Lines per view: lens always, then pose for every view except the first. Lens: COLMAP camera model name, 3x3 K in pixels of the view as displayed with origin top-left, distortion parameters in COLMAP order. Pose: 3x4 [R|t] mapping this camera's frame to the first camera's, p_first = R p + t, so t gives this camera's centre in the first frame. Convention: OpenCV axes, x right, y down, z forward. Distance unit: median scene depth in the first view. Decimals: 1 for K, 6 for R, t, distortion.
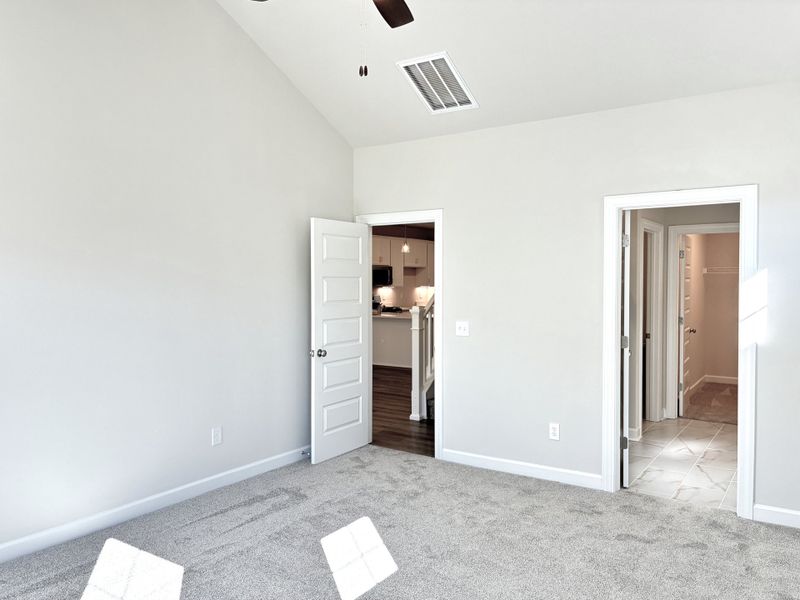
lens RADIAL K [[614.6, 0, 400.0], [0, 614.6, 300.0], [0, 0, 1]] dist [0.016684, -0.007315]
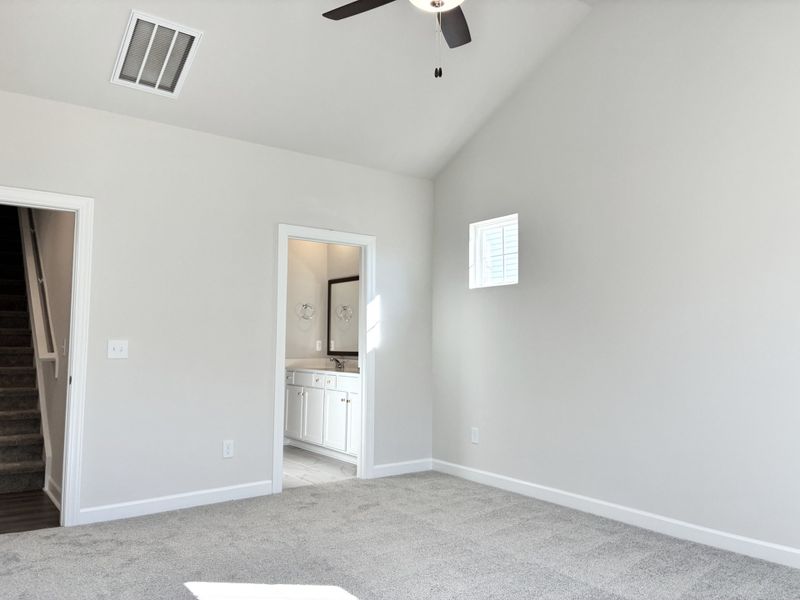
lens RADIAL K [[605.4, 0, 400.0], [0, 605.4, 300.0], [0, 0, 1]] dist [0.074555, -0.134749]
pose [[0.326177, 0.062114, 0.943266, -0.594517], [0.025441, 0.996901, -0.074443, 0.055992], [-0.944966, 0.048279, 0.323586, 0.414544]]
